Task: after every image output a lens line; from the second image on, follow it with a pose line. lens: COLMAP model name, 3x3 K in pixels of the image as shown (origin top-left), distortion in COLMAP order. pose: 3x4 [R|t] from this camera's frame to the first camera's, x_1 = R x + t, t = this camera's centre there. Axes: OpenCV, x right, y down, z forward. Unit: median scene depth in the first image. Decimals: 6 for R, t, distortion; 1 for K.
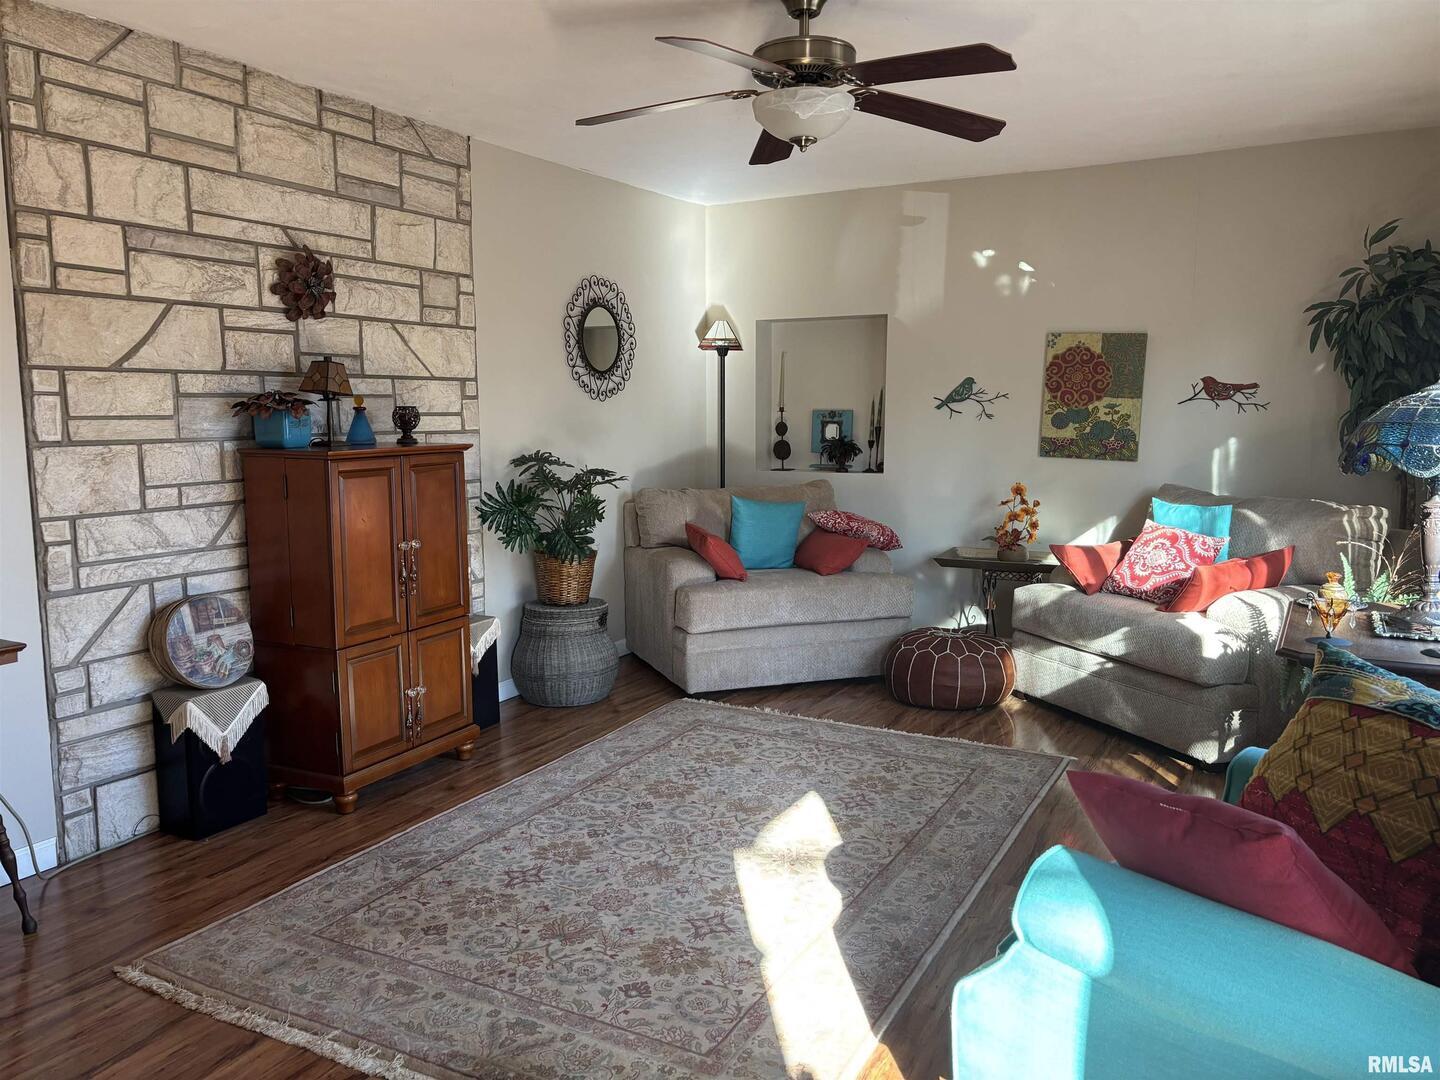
lens RADIAL K [[1082.4, 0, 708.1], [0, 1082.4, 534.6], [0, 0, 1]] dist [0.049853, -0.053484]
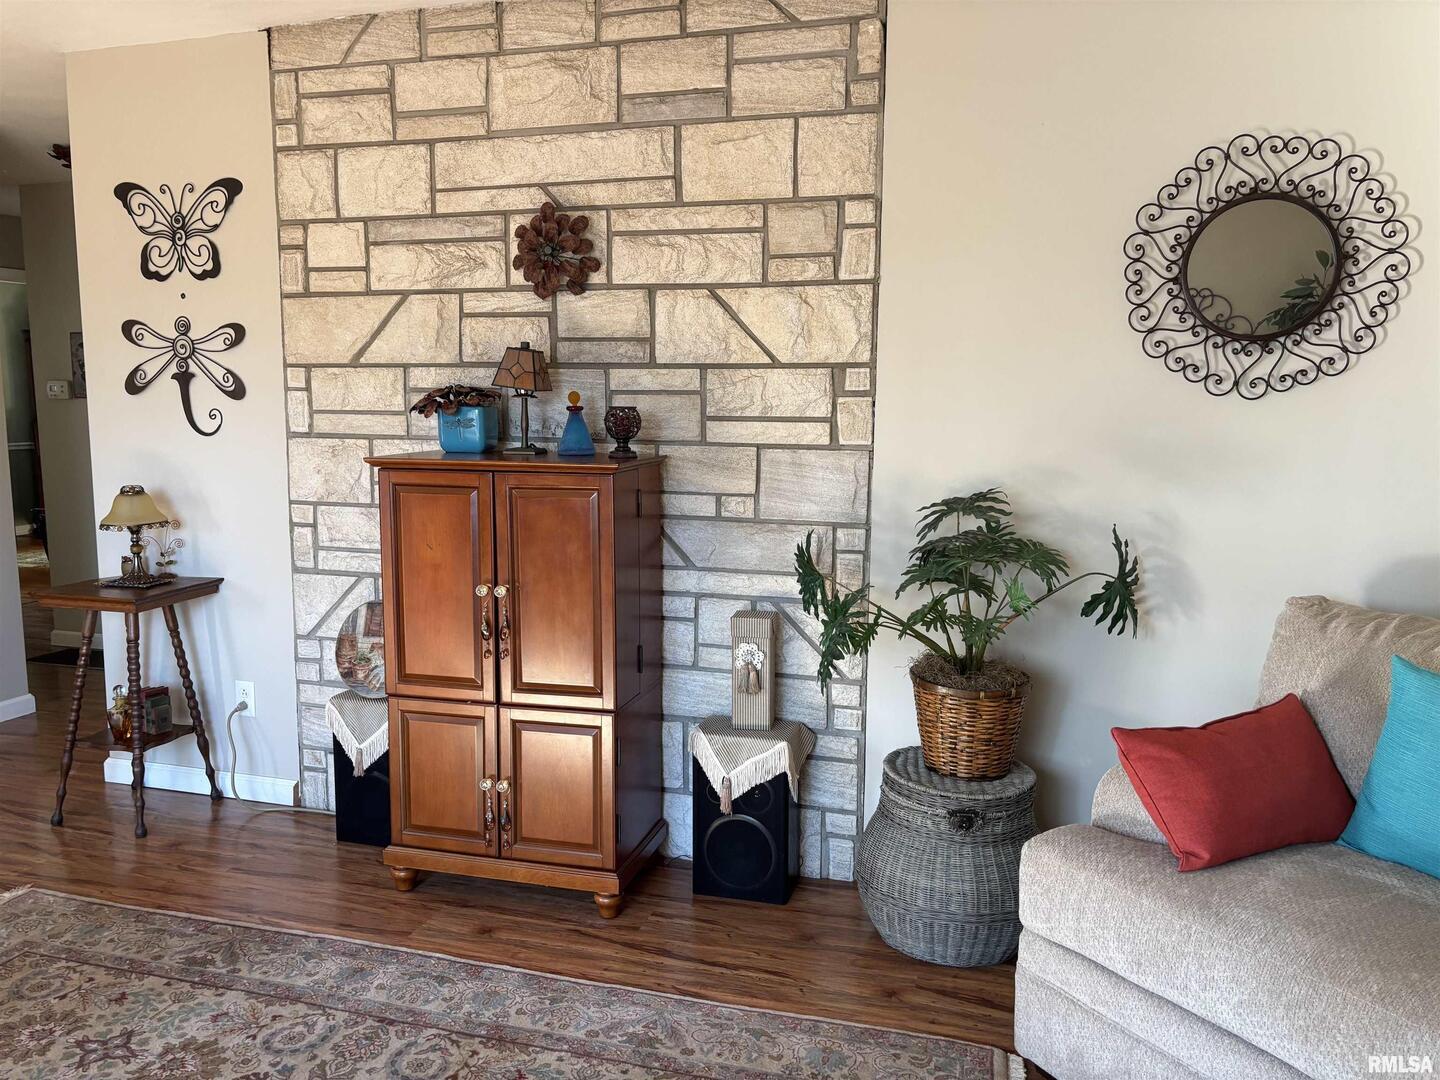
lens RADIAL K [[1082.4, 0, 711.2], [0, 1082.4, 541.8], [0, 0, 1]] dist [0.049853, -0.053484]
pose [[0.211941, 0.133212, -0.968161, 0.501318], [-0.124326, 0.986293, 0.108490, -0.130181], [0.969342, 0.097374, 0.225597, 1.030708]]
